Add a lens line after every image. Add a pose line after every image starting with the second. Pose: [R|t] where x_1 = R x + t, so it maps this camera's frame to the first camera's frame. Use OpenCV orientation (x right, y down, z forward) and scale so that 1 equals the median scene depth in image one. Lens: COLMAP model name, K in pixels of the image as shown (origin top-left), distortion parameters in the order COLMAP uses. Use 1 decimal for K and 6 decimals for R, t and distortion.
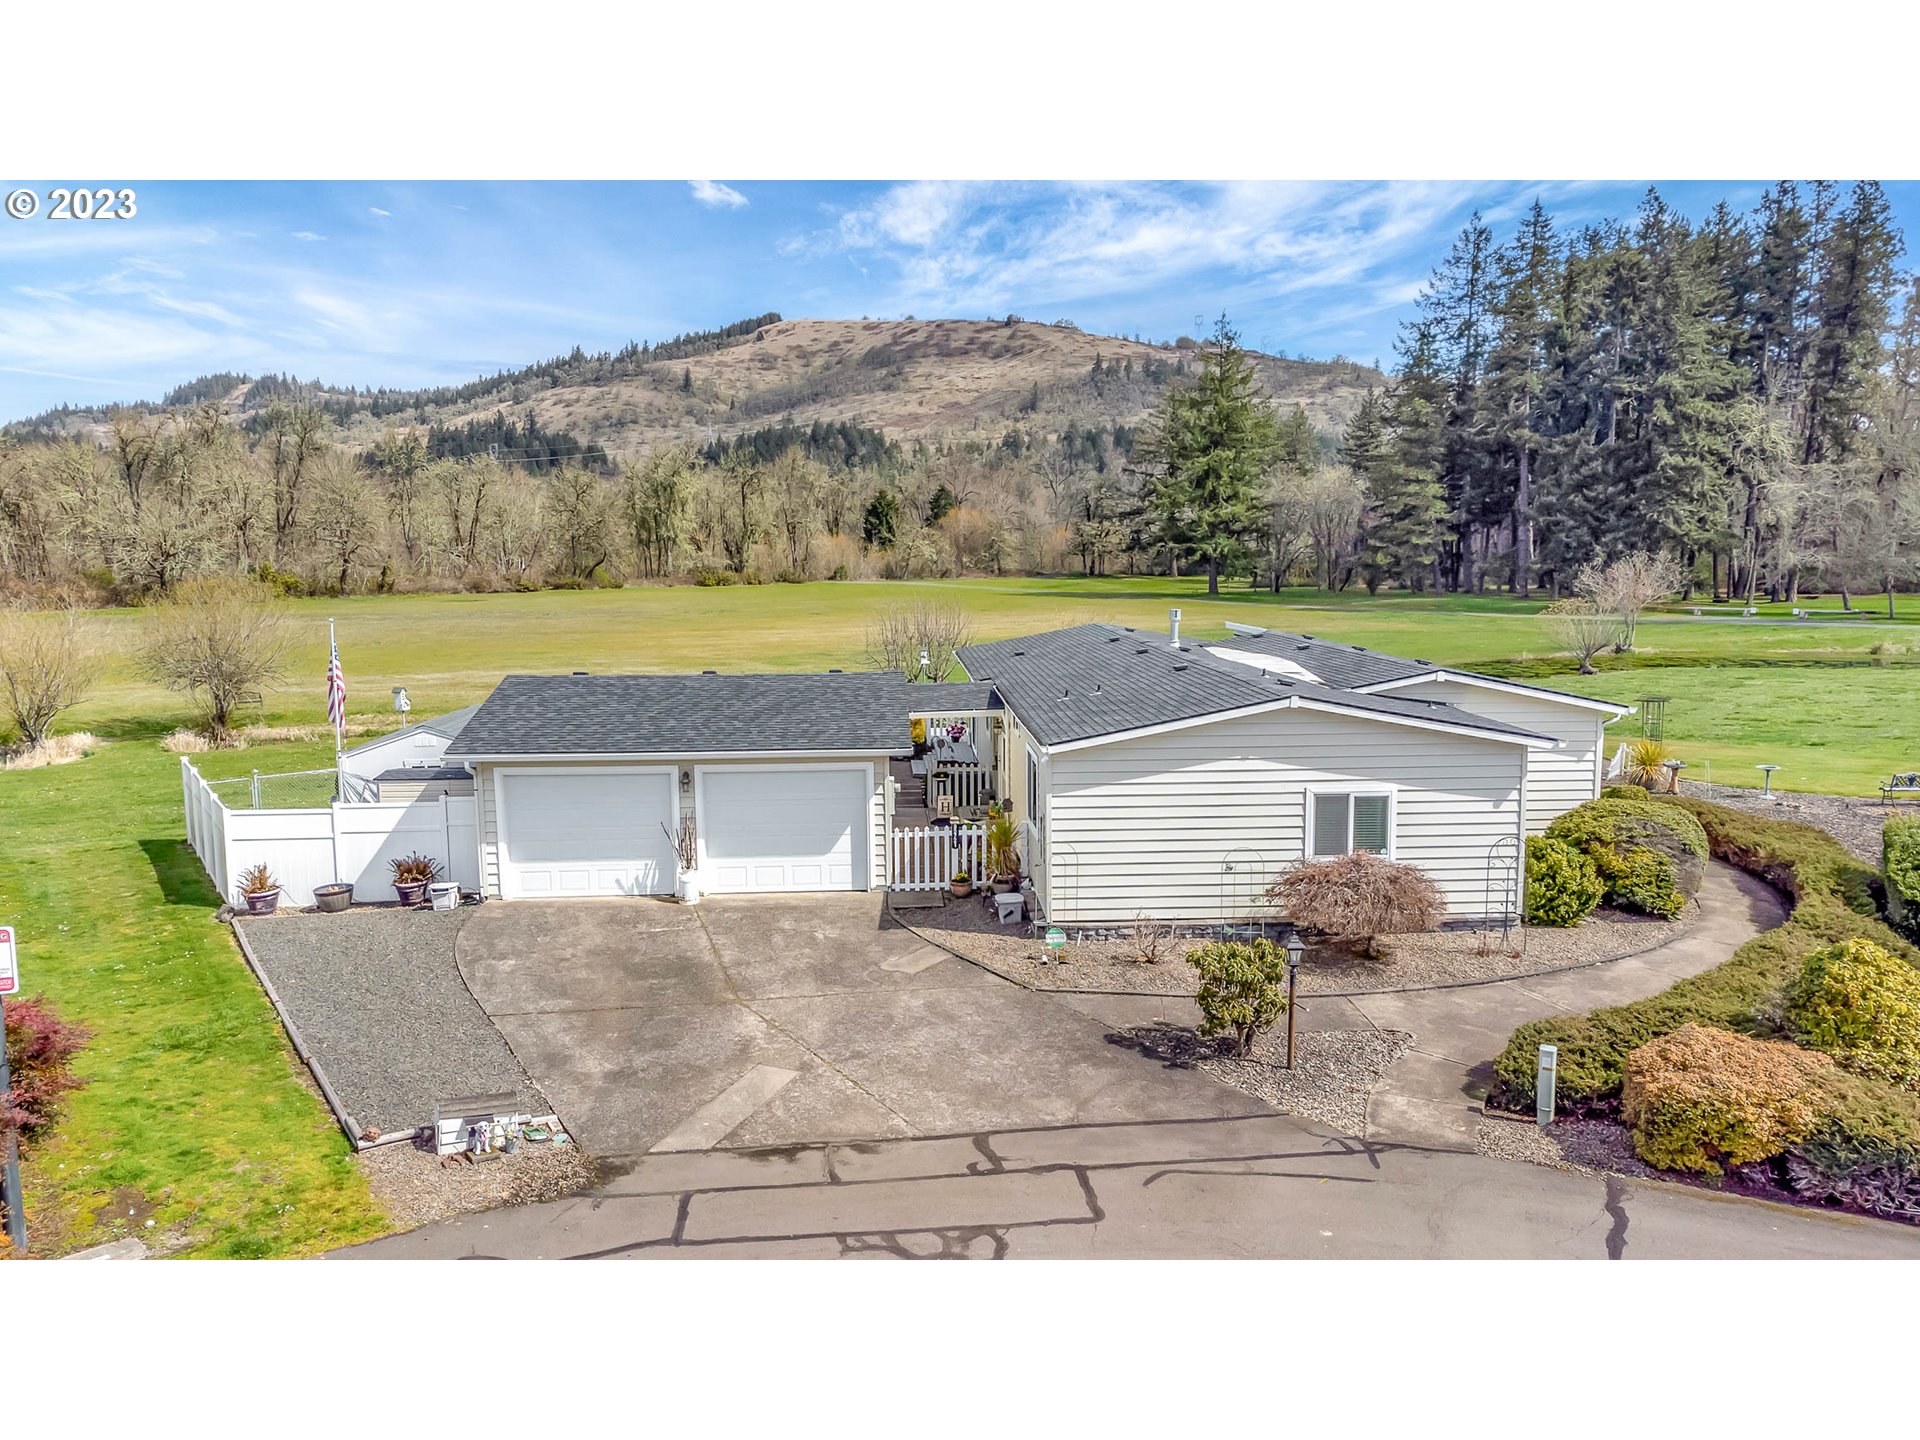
lens RADIAL K [[1448.9, 0, 960.0], [0, 1448.9, 720.0], [0, 0, 1]] dist [0.042097, -0.005250]
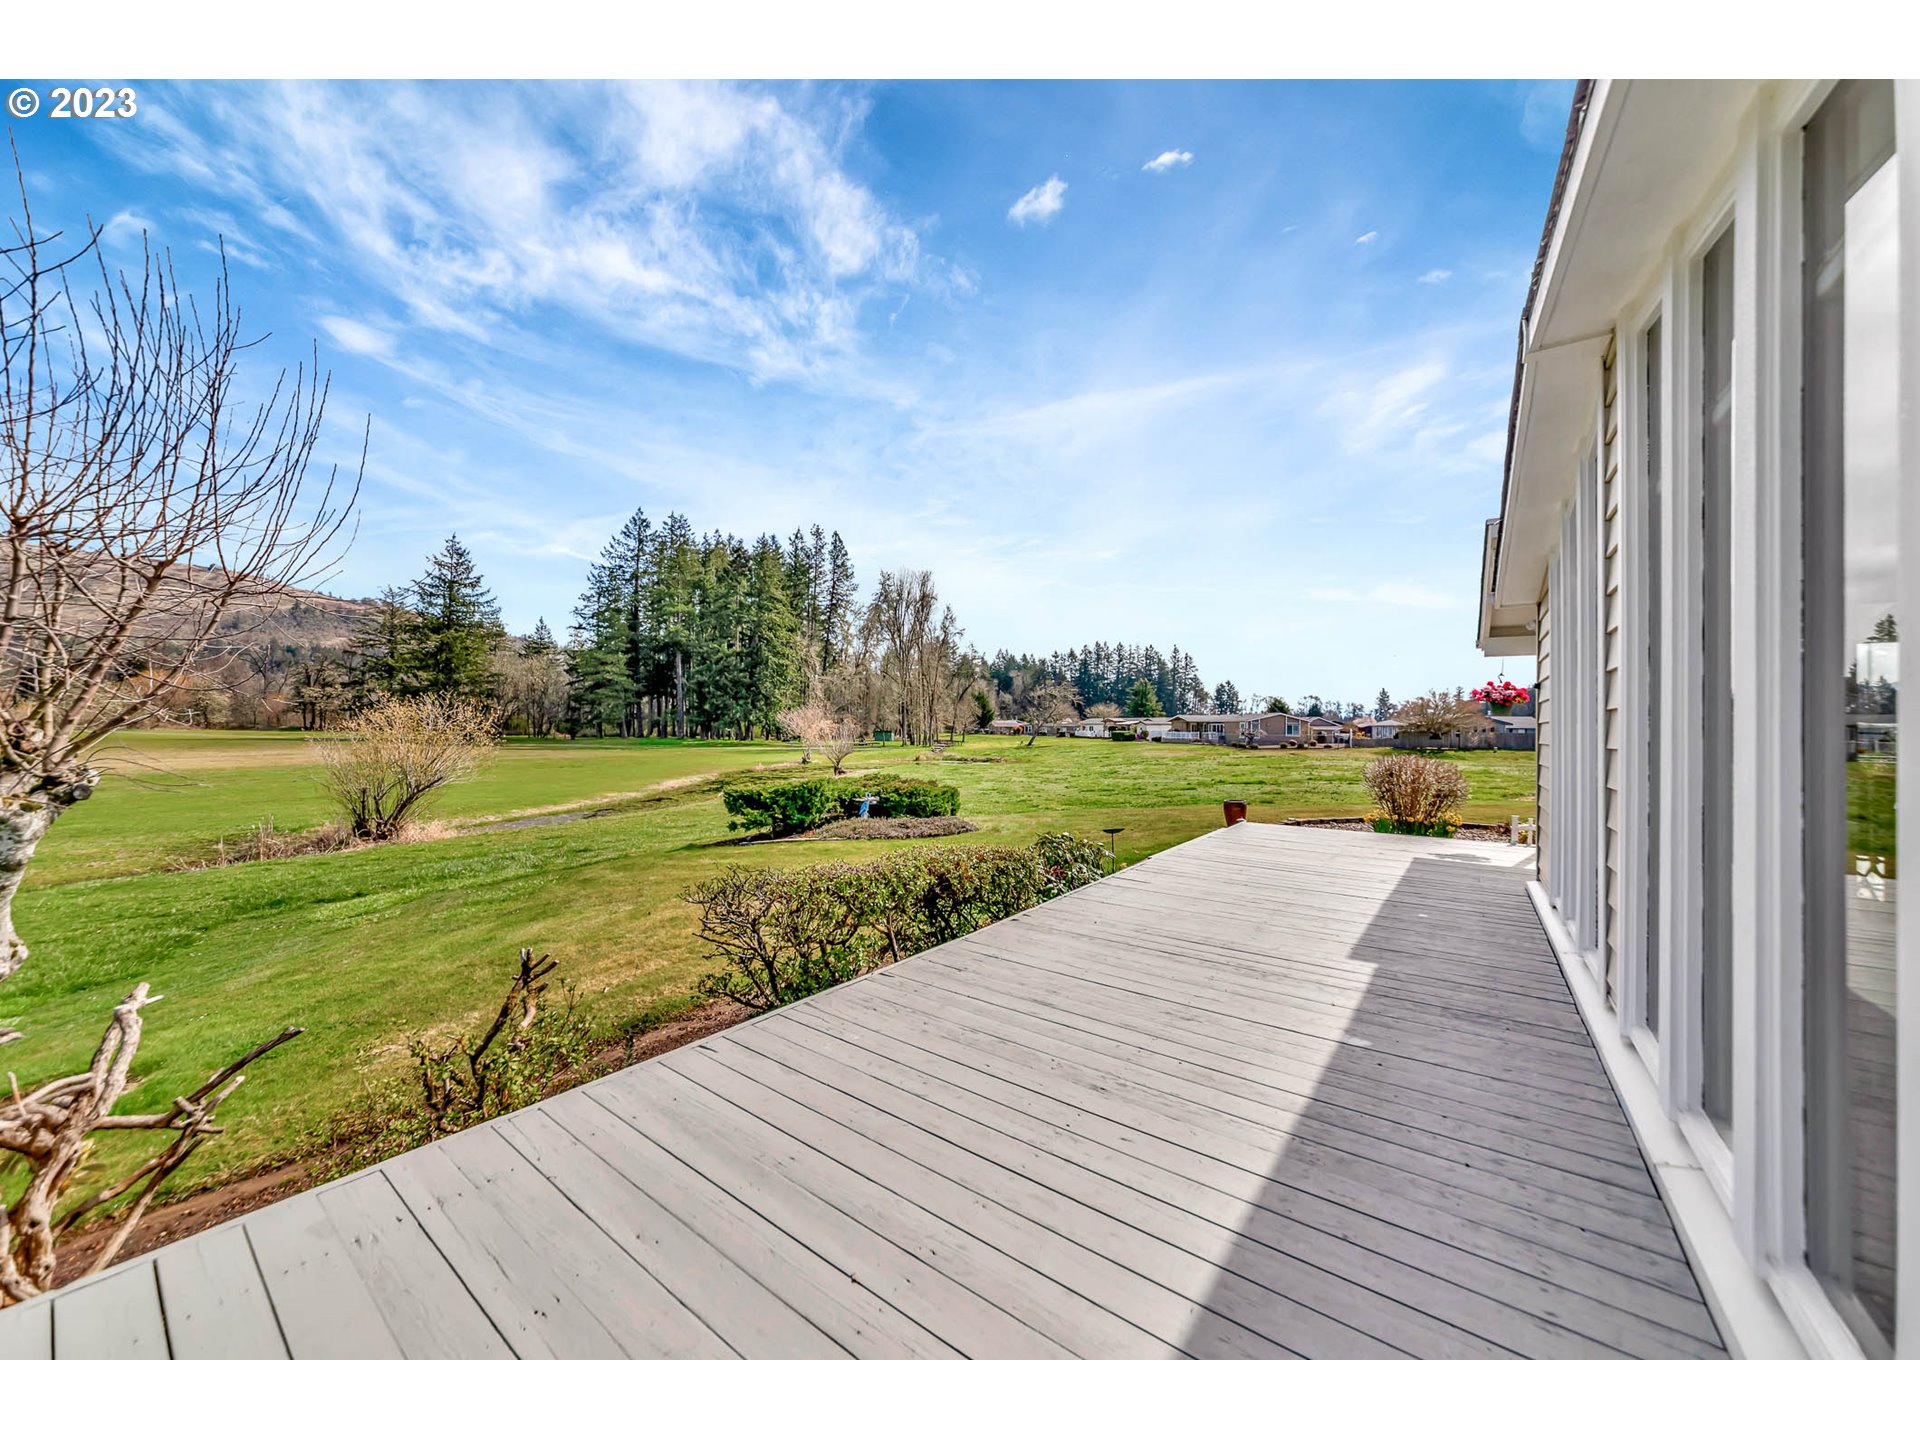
lens RADIAL K [[674.8, 0, 963.8], [0, 674.8, 729.4], [0, 0, 1]] dist [-0.012997, 0.000040]
pose [[0.633518, 0.013879, 0.773603, -0.000037], [0.080096, 0.993291, -0.083413, -0.004127], [-0.769571, 0.114806, 0.628156, 0.195892]]
